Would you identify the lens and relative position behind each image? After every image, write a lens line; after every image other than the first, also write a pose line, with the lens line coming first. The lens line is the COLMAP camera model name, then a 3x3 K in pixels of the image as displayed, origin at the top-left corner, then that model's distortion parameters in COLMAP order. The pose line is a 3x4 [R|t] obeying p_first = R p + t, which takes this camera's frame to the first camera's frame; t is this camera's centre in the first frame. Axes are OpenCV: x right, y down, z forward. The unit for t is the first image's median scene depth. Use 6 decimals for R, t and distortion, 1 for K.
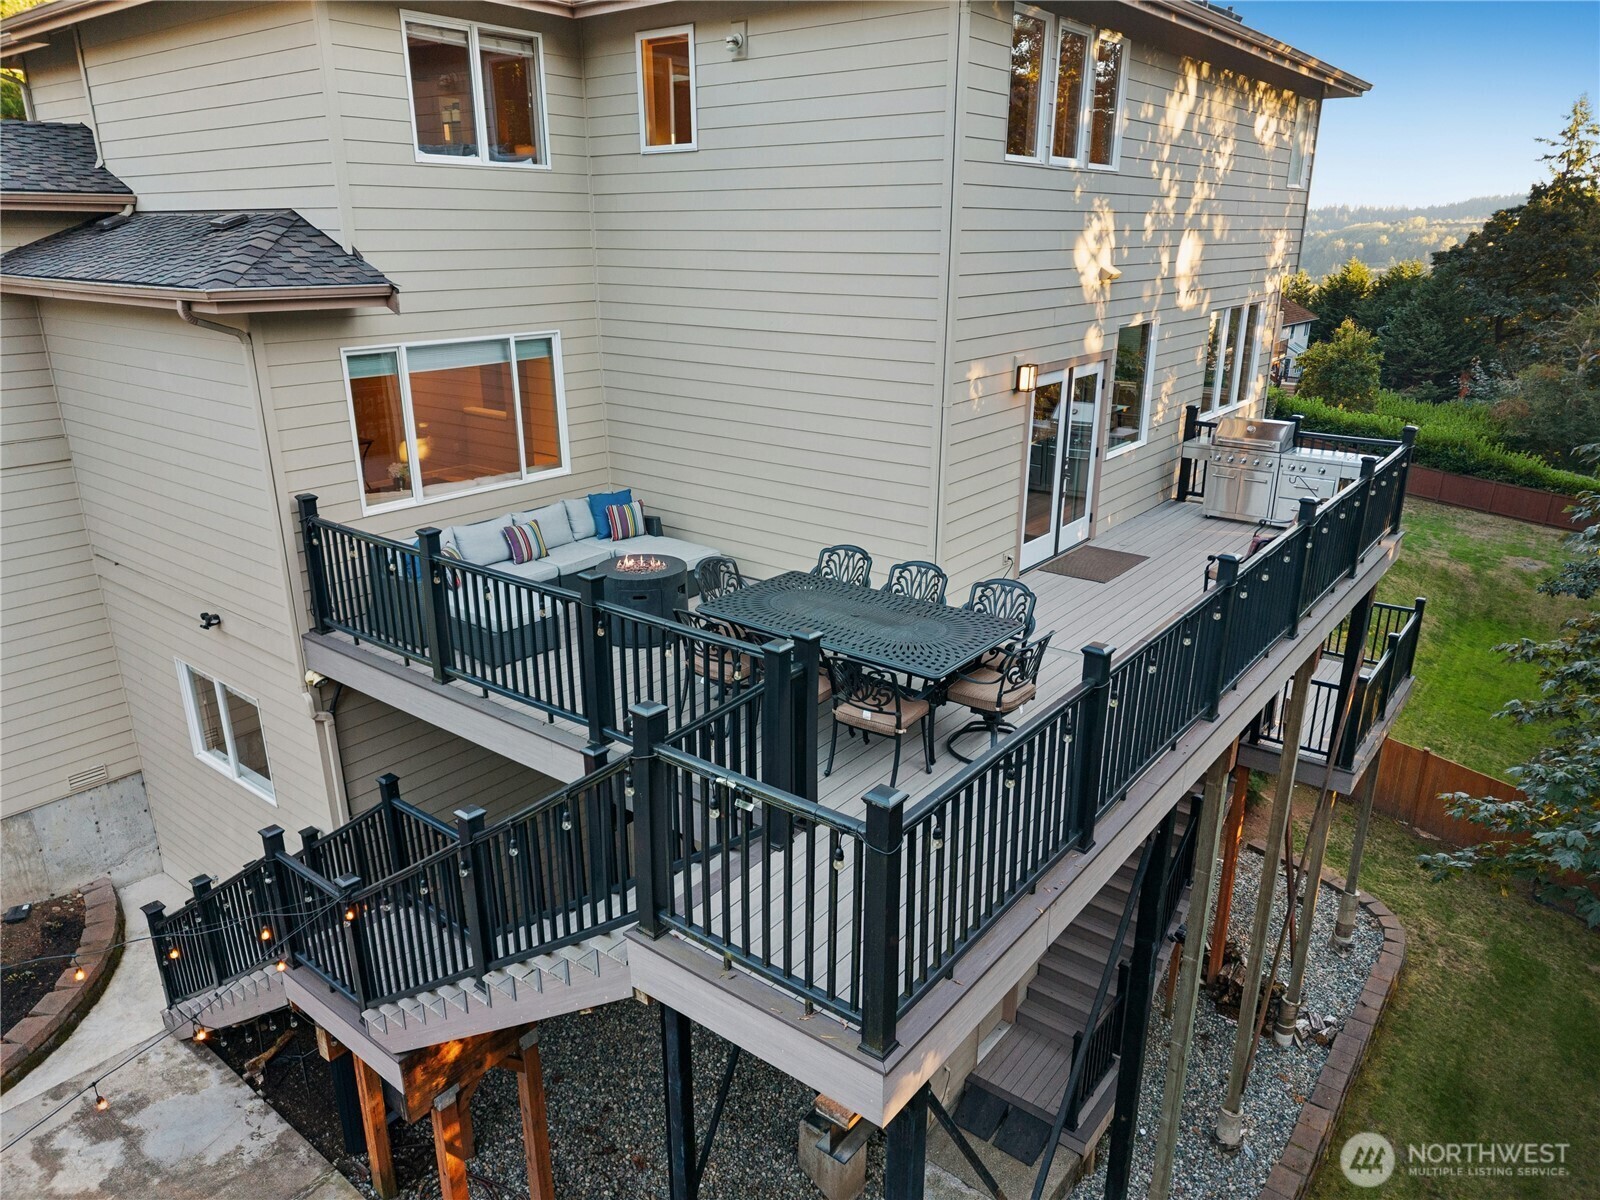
lens RADIAL K [[1078.6, 0, 802.8], [0, 1078.6, 595.4], [0, 0, 1]] dist [0.015812, -0.012512]
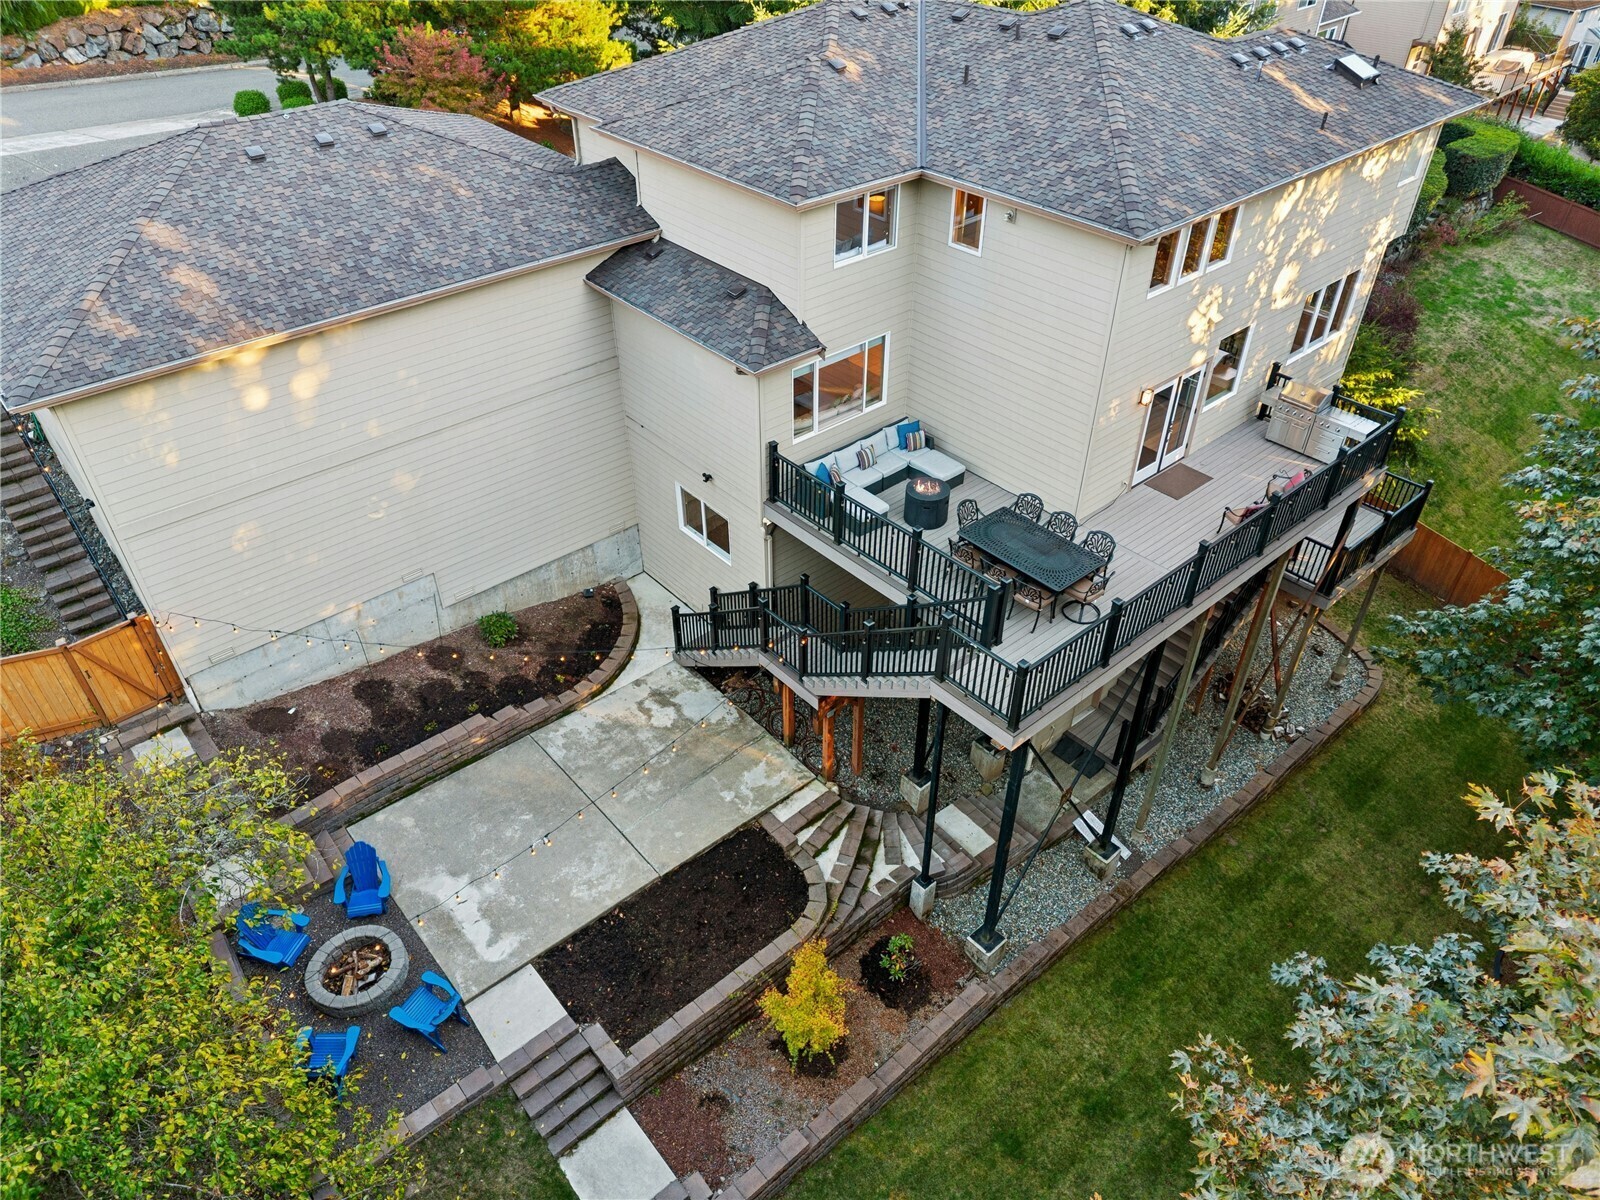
lens RADIAL K [[1078.6, 0, 795.4], [0, 1078.6, 601.2], [0, 0, 1]] dist [0.015812, -0.012512]
pose [[0.981168, 0.118743, -0.152344, -0.054388], [-0.060926, 0.938712, 0.339276, -0.445870], [0.183294, -0.323606, 0.928269, -0.891638]]
